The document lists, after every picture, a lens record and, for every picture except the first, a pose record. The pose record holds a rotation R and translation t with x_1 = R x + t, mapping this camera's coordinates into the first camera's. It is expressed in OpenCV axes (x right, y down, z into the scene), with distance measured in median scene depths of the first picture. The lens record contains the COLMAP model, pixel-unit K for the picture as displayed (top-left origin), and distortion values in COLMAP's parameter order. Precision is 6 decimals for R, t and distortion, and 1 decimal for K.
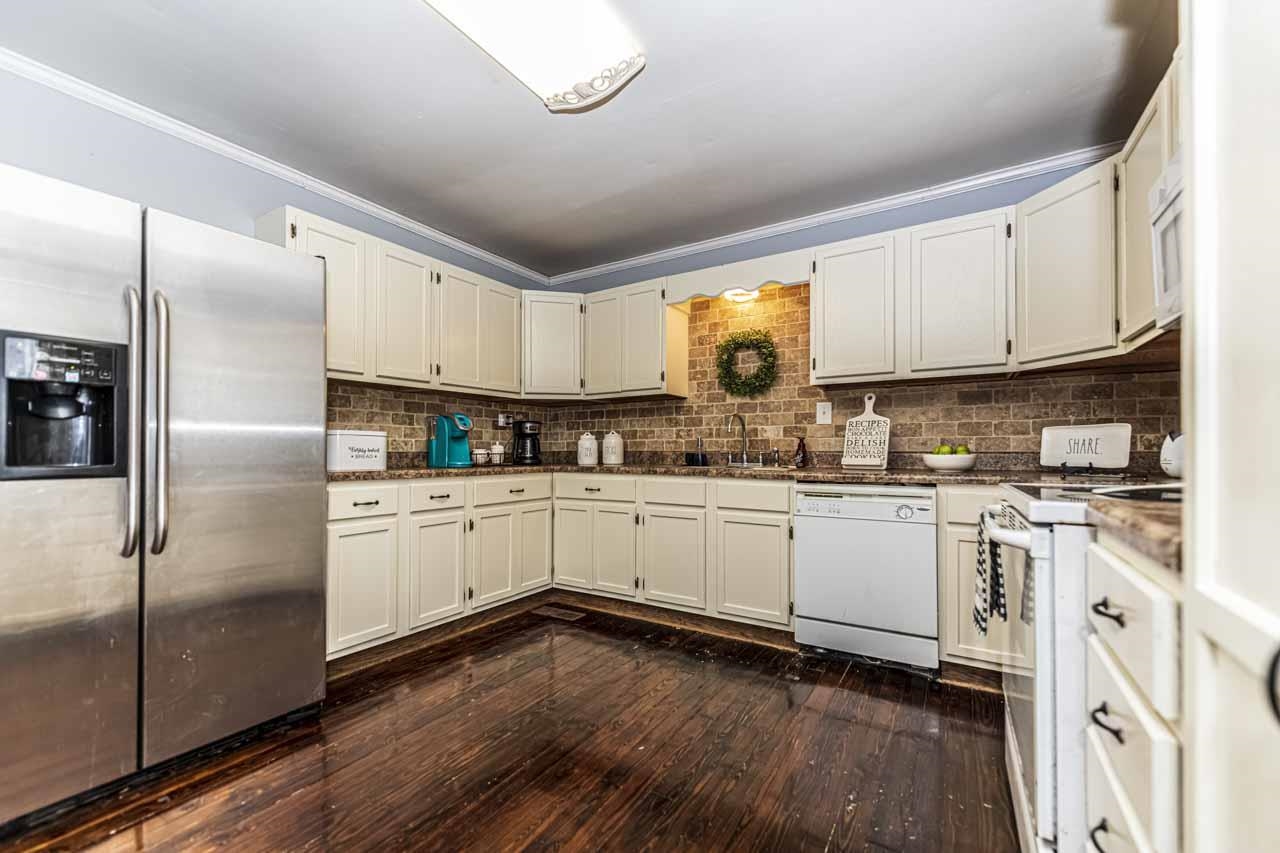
lens RADIAL K [[527.9, 0, 596.1], [0, 527.9, 445.8], [0, 0, 1]] dist [0.014068, -0.002537]
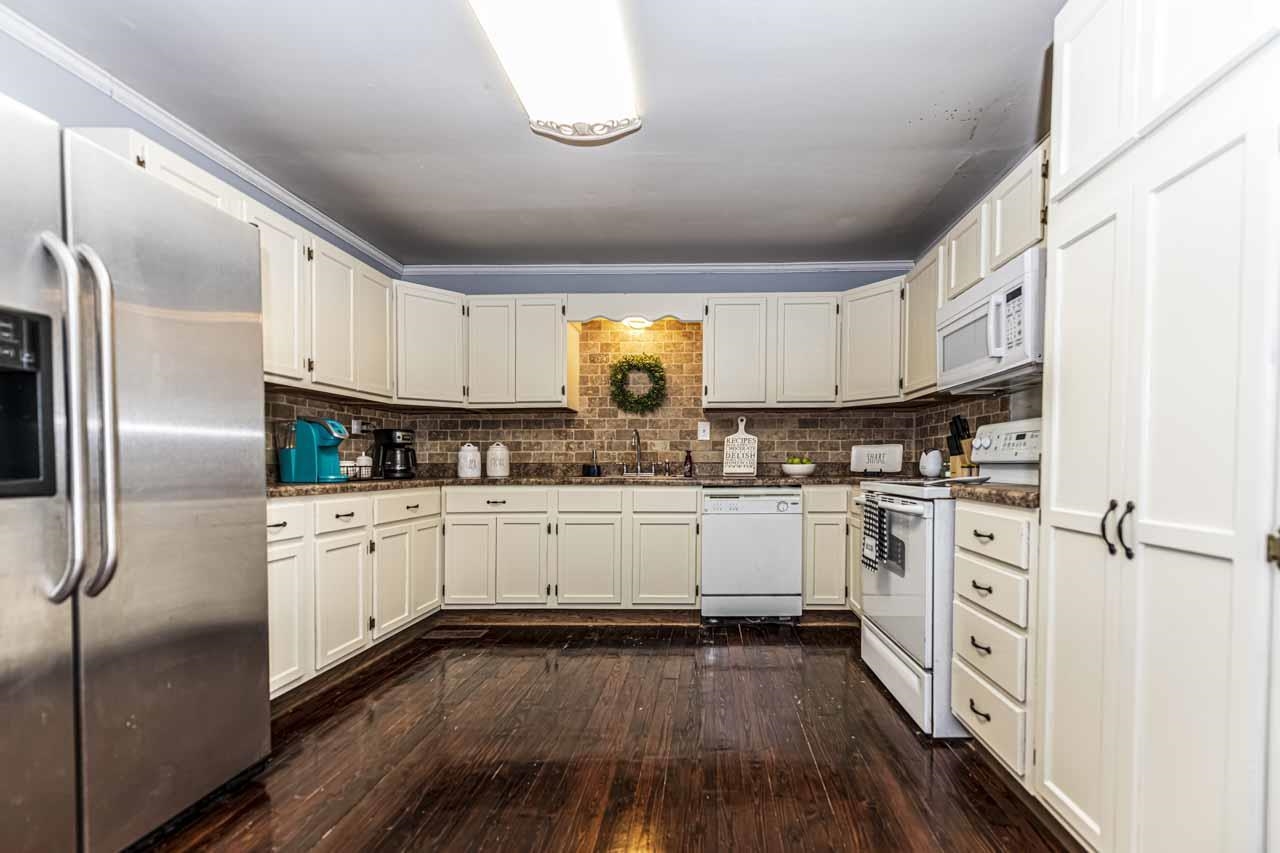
lens RADIAL K [[527.9, 0, 706.6], [0, 527.9, 476.2], [0, 0, 1]] dist [0.014068, -0.002537]
pose [[0.857382, -0.014946, 0.514463, -0.209706], [-0.002064, 0.999470, 0.032476, 0.002649], [-0.514676, -0.028906, 0.856897, -0.045887]]
